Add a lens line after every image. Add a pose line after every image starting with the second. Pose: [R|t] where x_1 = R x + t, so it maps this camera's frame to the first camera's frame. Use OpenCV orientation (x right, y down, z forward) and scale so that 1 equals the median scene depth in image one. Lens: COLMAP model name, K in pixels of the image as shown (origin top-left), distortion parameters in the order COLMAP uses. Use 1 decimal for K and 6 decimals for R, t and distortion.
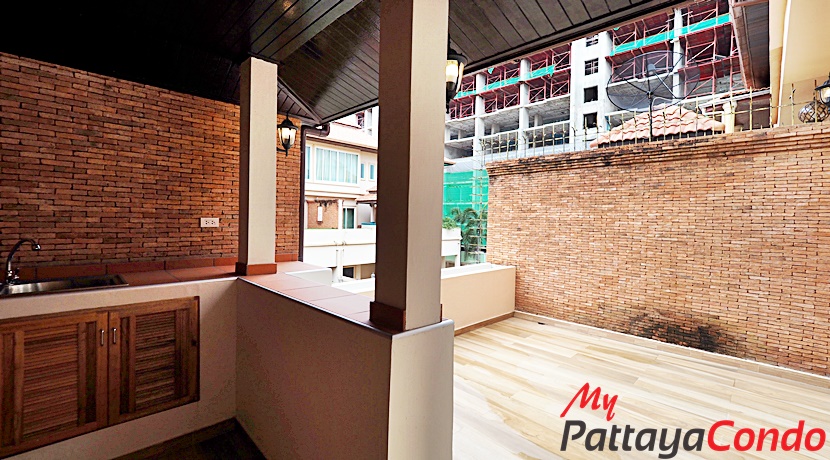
lens RADIAL K [[348.6, 0, 412.7], [0, 348.6, 229.1], [0, 0, 1]] dist [-0.002005, -0.000547]
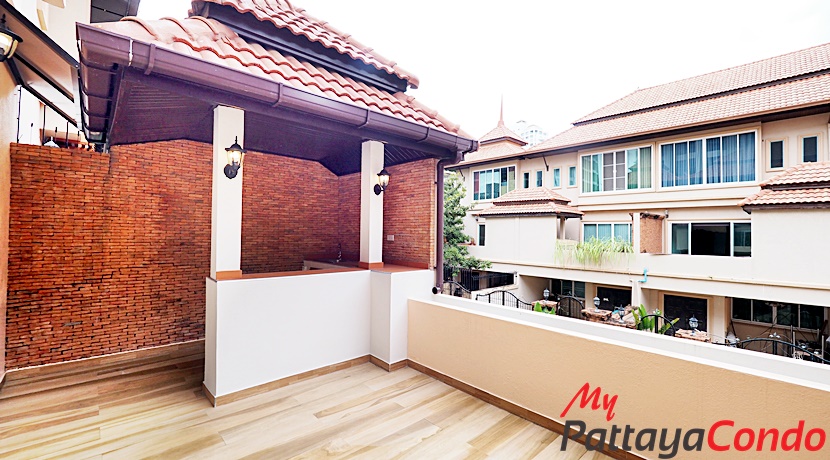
lens RADIAL K [[348.6, 0, 412.8], [0, 348.6, 228.4], [0, 0, 1]] dist [-0.002005, -0.000547]
pose [[-0.038158, -0.051751, -0.997931, 0.844192], [-0.049381, 0.997536, -0.049843, 0.010622], [0.998051, 0.047376, -0.040620, 0.887924]]
